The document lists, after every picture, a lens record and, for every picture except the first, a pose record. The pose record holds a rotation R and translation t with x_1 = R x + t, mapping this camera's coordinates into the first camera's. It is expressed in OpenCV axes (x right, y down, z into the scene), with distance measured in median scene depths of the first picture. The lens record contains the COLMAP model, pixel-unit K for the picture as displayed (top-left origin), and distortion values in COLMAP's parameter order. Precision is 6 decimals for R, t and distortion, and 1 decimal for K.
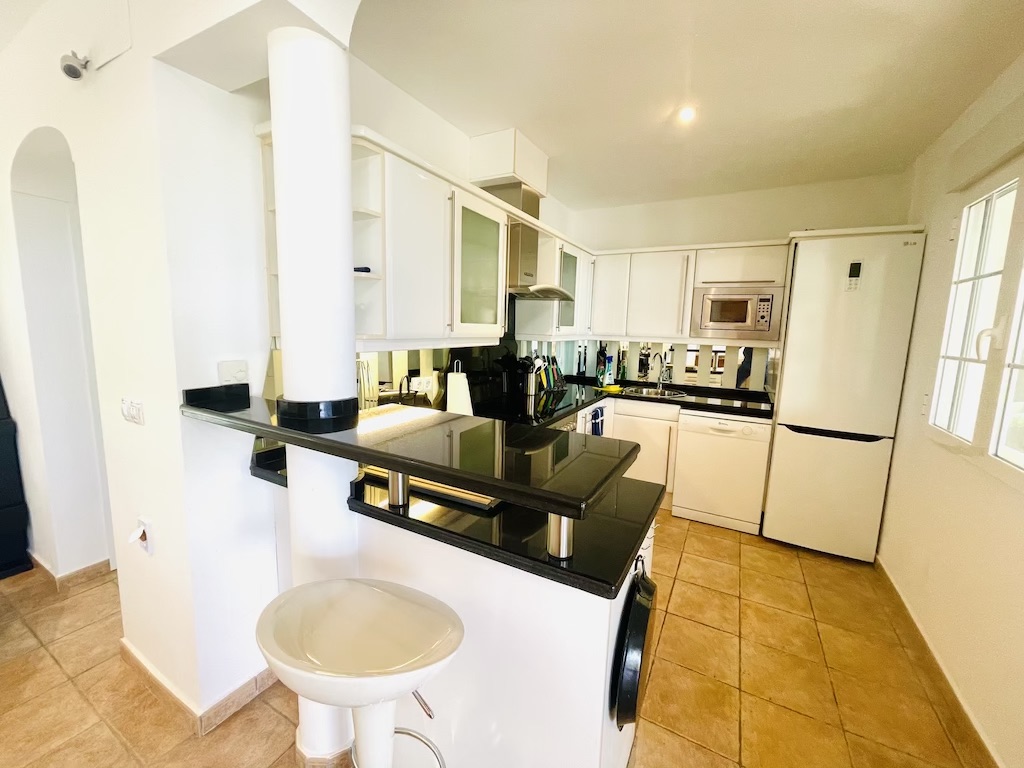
lens RADIAL K [[412.4, 0, 512.0], [0, 412.4, 384.0], [0, 0, 1]] dist [-0.000678, -0.000376]
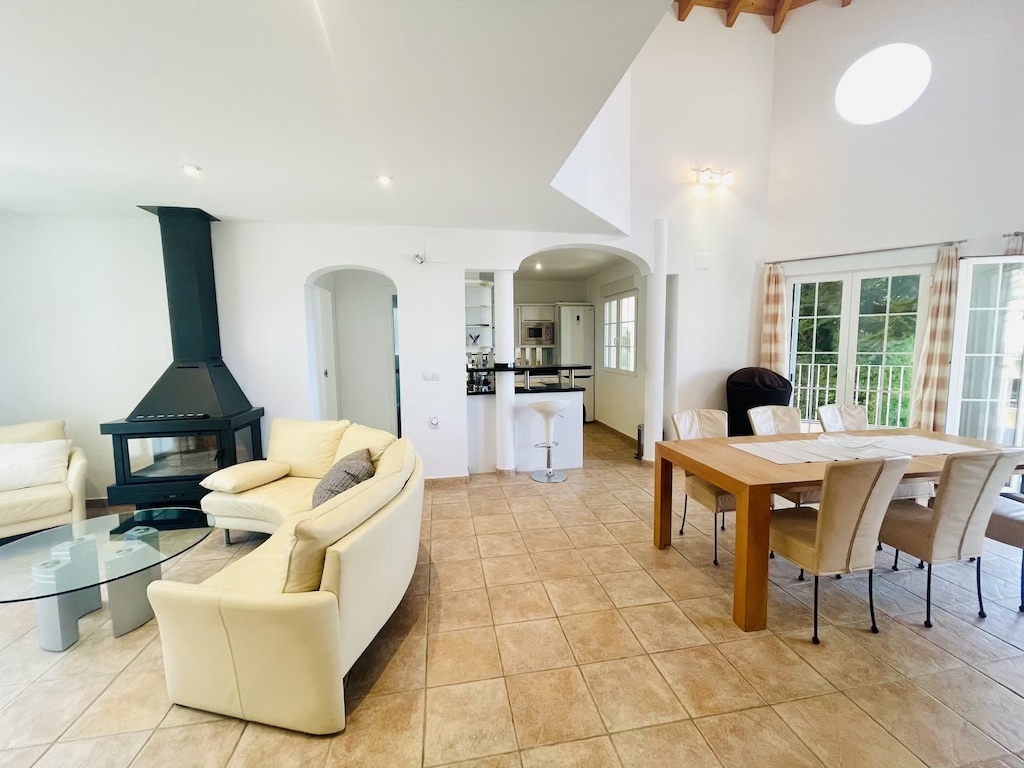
lens RADIAL K [[426.5, 0, 512.0], [0, 426.5, 384.0], [0, 0, 1]] dist [-0.000961, -0.000093]
pose [[0.781274, -0.104225, 0.615425, -1.537639], [0.125840, 0.992016, 0.008250, 0.103340], [-0.611372, 0.070999, 0.788152, -1.125384]]
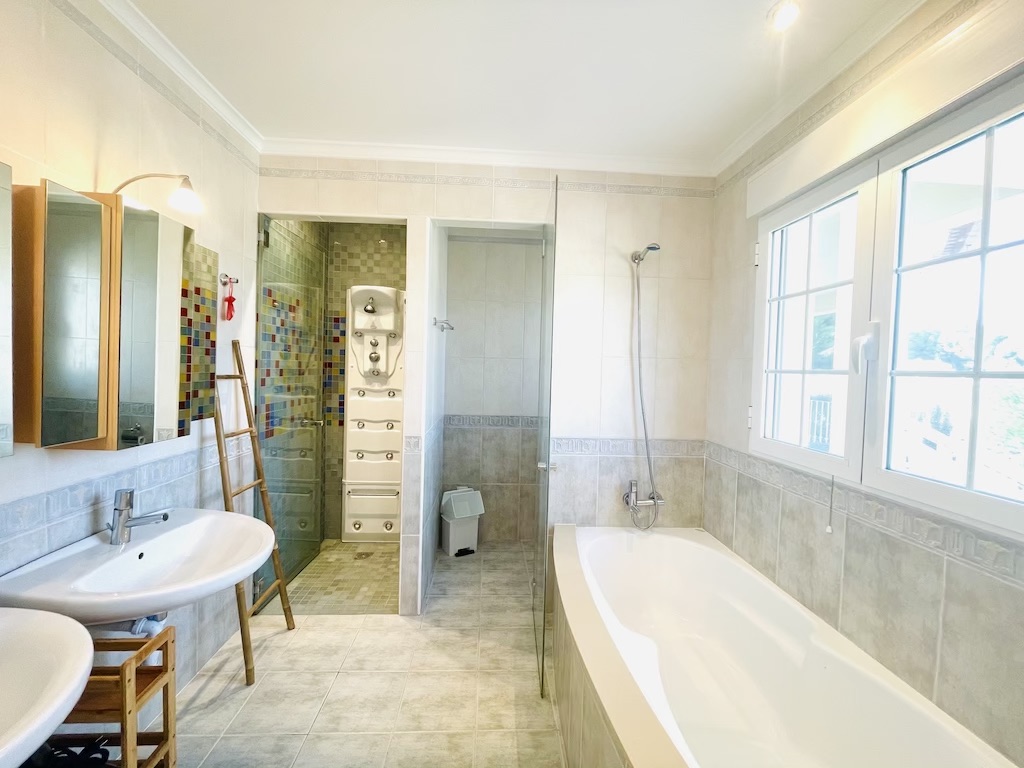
lens RADIAL K [[412.3, 0, 512.0], [0, 412.3, 384.0], [0, 0, 1]] dist [0.000825, 0.000477]
pose [[0.849478, -0.020736, 0.527217, -0.036200], [0.067652, 0.995260, -0.069859, -0.007344], [-0.523269, 0.095011, 0.846854, 0.480680]]
